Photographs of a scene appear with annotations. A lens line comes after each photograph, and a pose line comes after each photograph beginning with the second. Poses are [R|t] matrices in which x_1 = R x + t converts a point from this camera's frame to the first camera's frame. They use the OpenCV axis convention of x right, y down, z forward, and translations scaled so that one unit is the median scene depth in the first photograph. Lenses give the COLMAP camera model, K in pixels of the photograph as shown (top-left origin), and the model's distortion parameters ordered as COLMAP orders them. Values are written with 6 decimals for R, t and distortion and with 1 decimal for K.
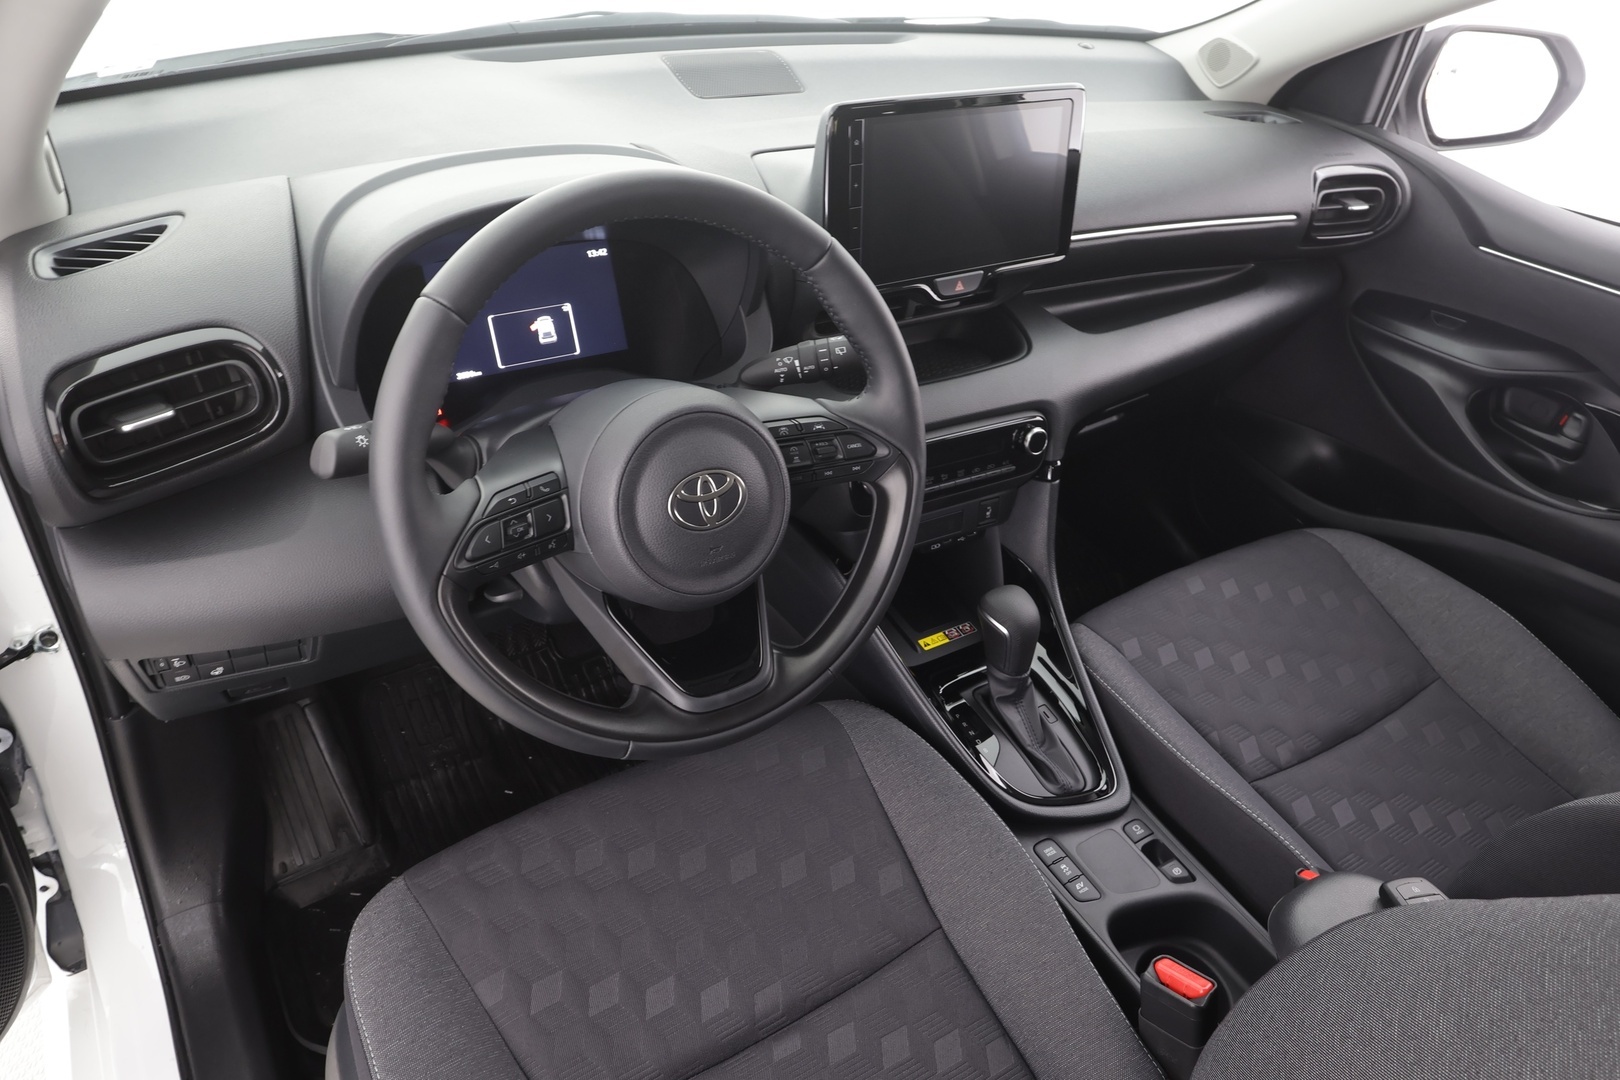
lens RADIAL K [[1099.6, 0, 810.0], [0, 1099.6, 540.0], [0, 0, 1]] dist [0.007035, -0.000254]
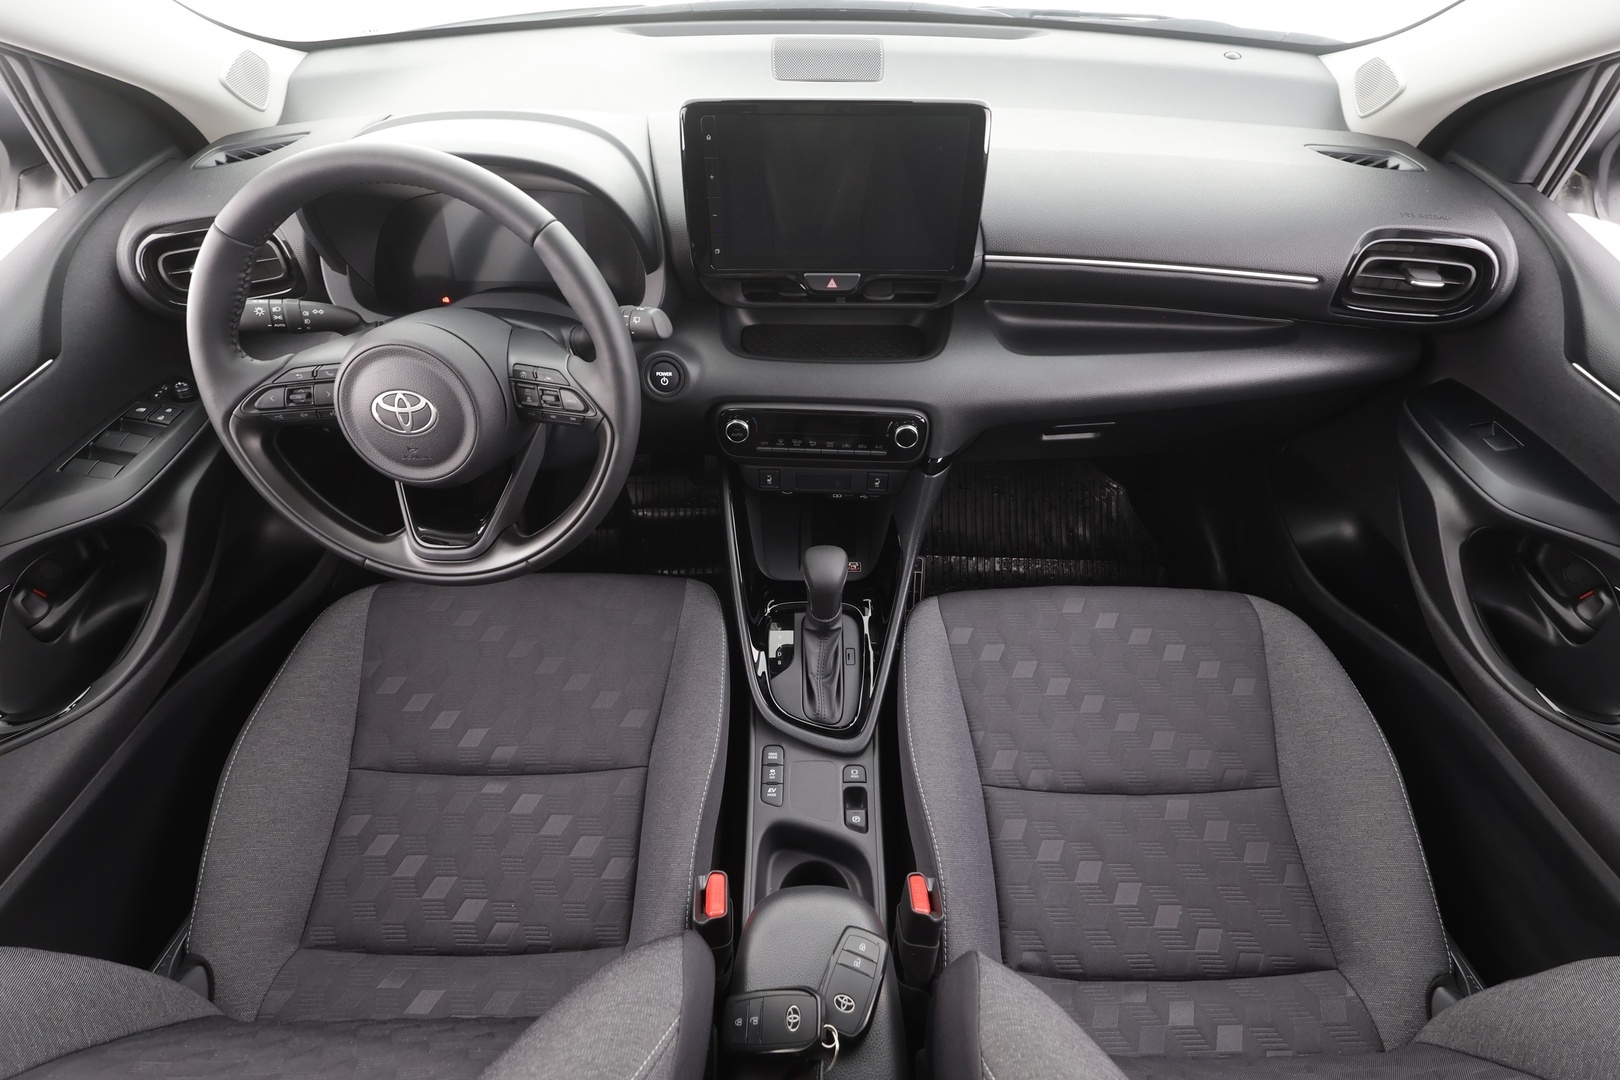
lens RADIAL K [[737.4, 0, 810.0], [0, 737.4, 540.0], [0, 0, 1]] dist [-0.002957, -0.000576]
pose [[0.839503, 0.348889, -0.416546, 0.465318], [-0.260561, 0.931218, 0.254835, -0.155177], [0.476805, -0.105399, 0.872667, 0.277116]]
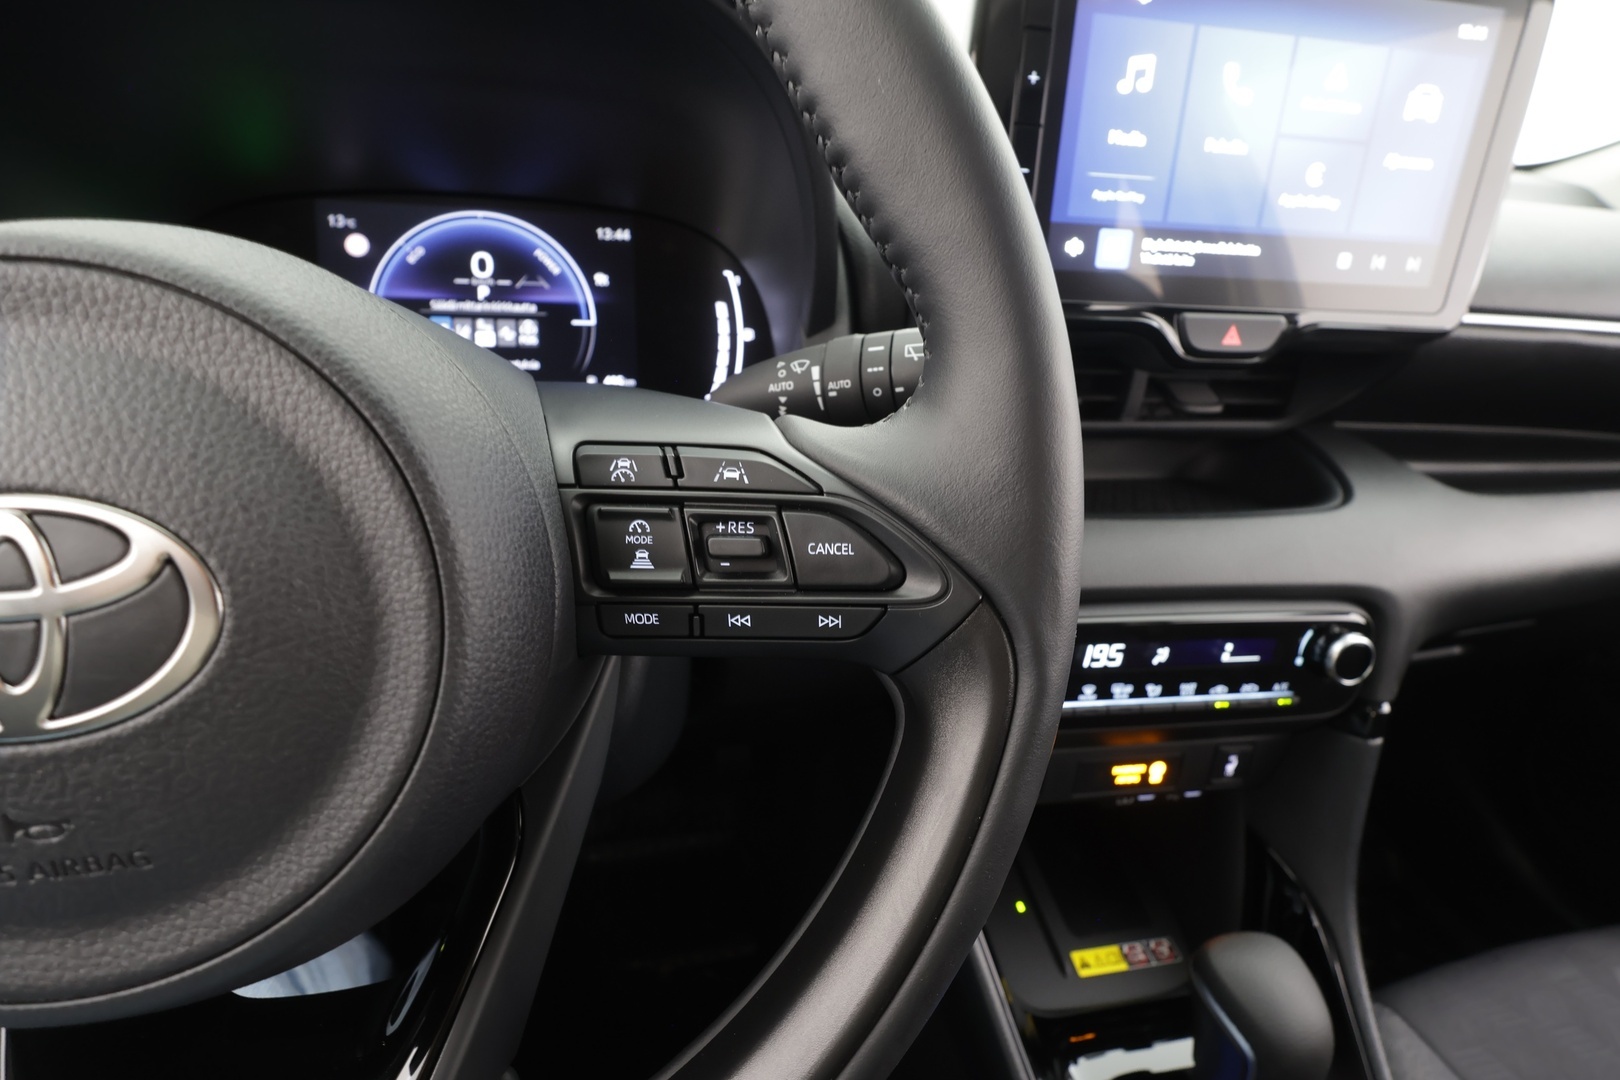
lens RADIAL K [[729.7, 0, 810.0], [0, 729.7, 540.0], [0, 0, 1]] dist [-0.004260, -0.000492]
pose [[0.926932, 0.144276, -0.346383, 0.074825], [-0.204427, 0.968270, -0.143748, -0.040599], [0.314652, 0.204054, 0.927014, 0.567949]]
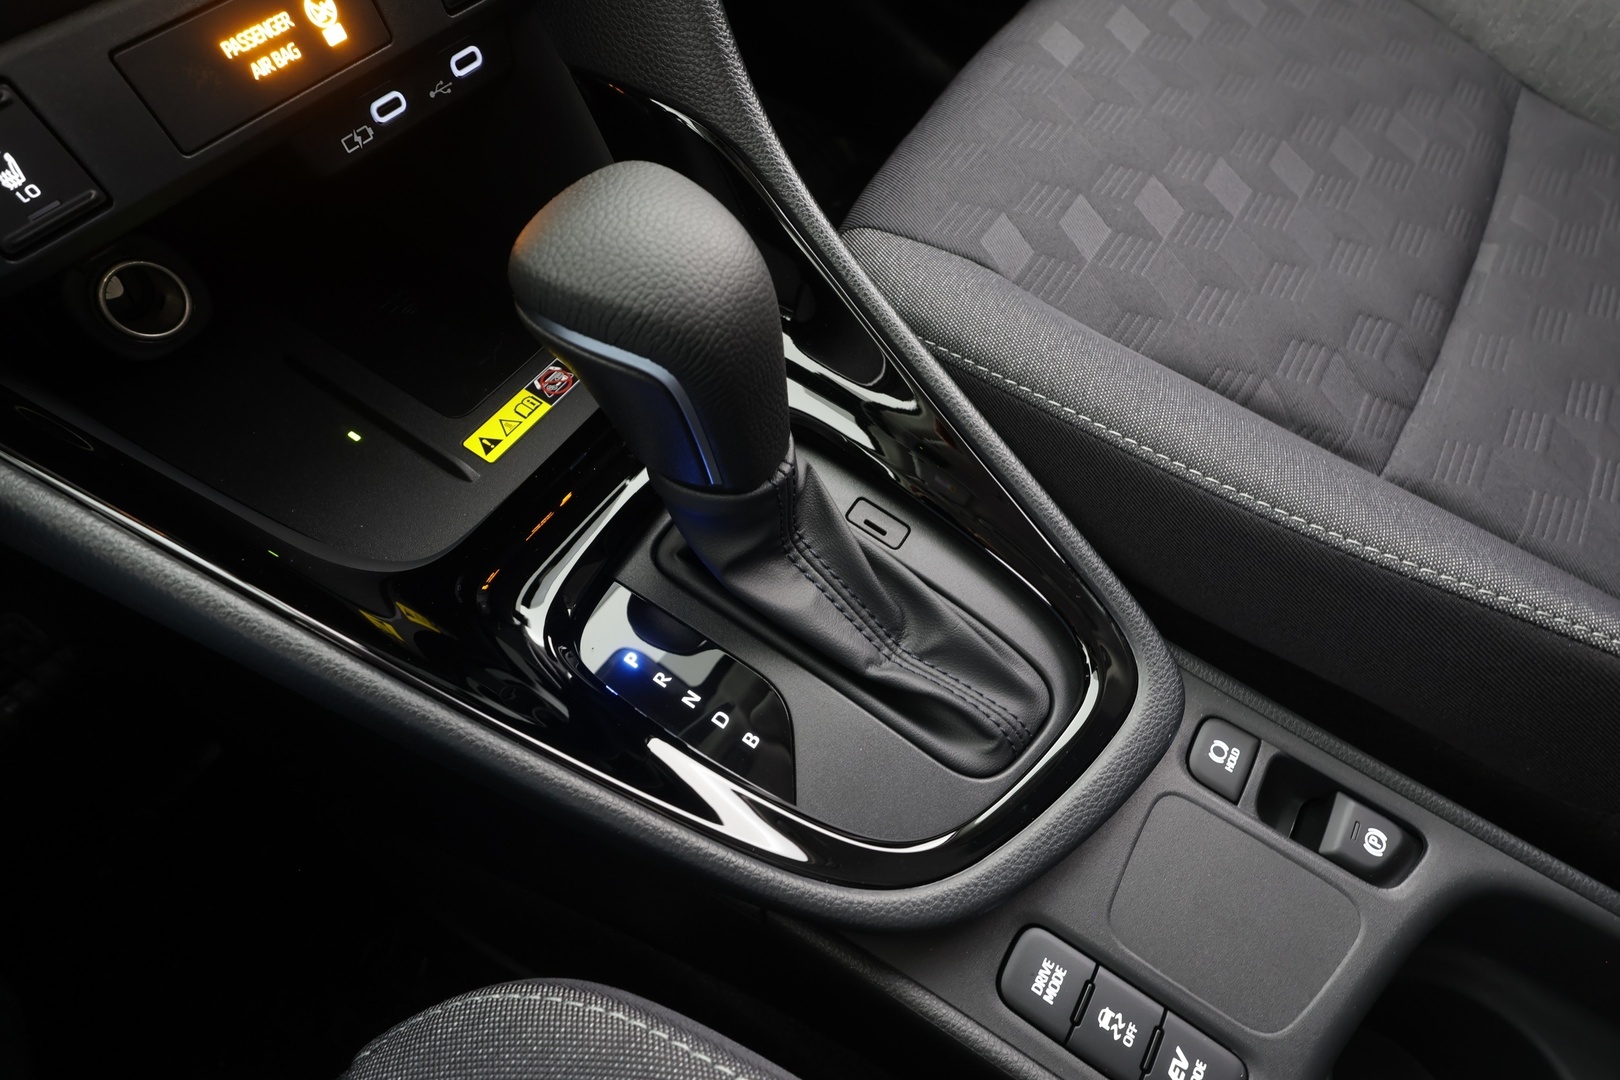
lens RADIAL K [[825.2, 0, 810.0], [0, 825.2, 540.0], [0, 0, 1]] dist [0.000190, 0.000425]
pose [[0.906763, -0.401687, 0.128175, 0.158504], [0.324046, 0.858395, 0.397683, 0.052223], [-0.269769, -0.319069, 0.908526, 0.755849]]
